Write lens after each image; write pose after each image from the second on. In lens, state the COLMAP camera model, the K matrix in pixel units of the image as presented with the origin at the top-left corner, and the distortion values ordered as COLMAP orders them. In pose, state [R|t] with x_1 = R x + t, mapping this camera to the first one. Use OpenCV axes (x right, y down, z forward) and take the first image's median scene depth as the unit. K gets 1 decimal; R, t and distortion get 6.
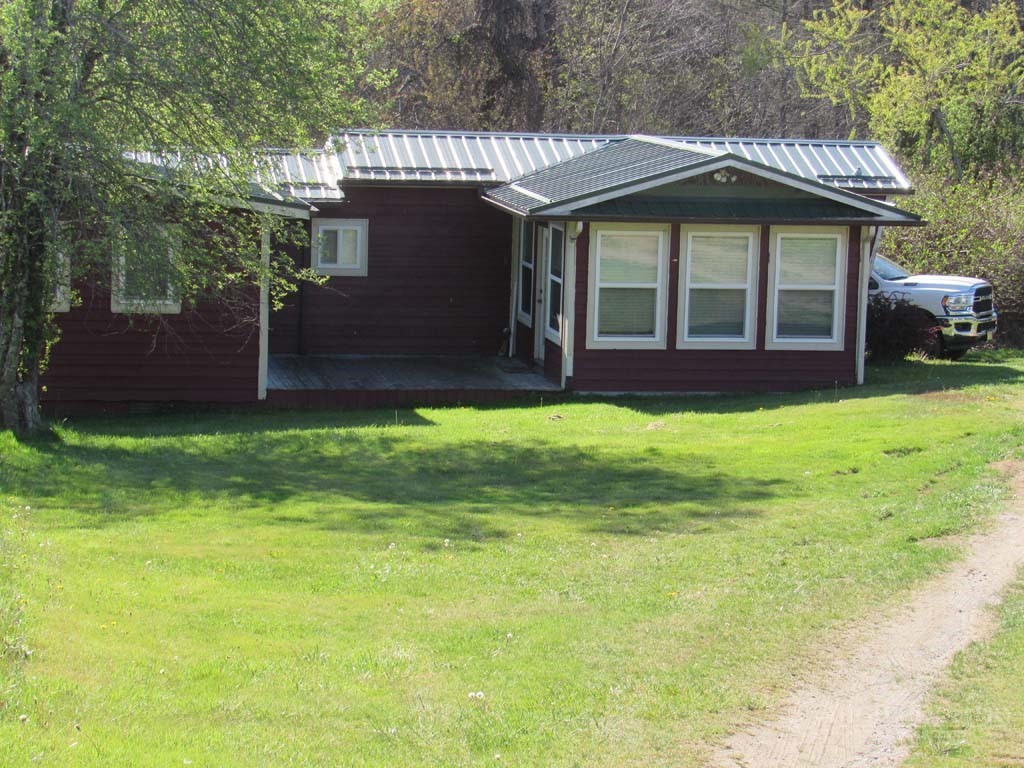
lens RADIAL K [[2871.4, 0, 512.0], [0, 2871.4, 384.0], [0, 0, 1]] dist [0.338396, 0.288367]
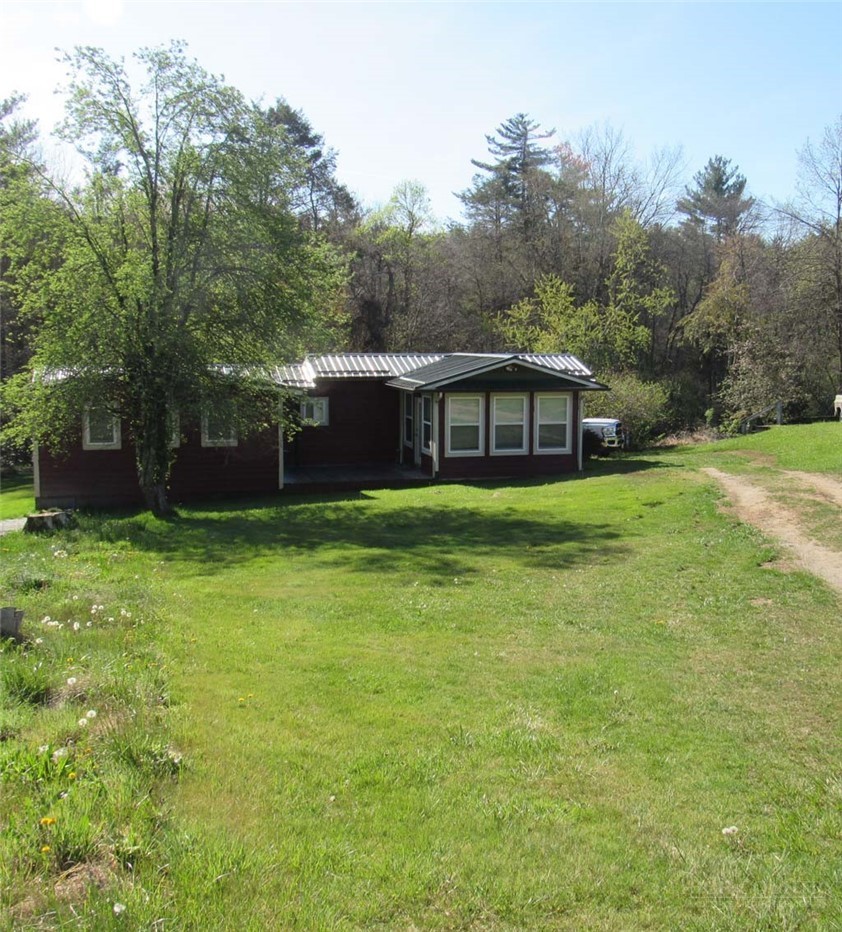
lens RADIAL K [[1062.5, 0, 421.0], [0, 1062.5, 466.0], [0, 0, 1]] dist [0.139643, -0.003022]
pose [[0.996442, -0.035475, 0.076457, -0.046811], [0.036403, 0.999279, -0.010784, 0.001018], [-0.076020, 0.013529, 0.997015, 0.273198]]
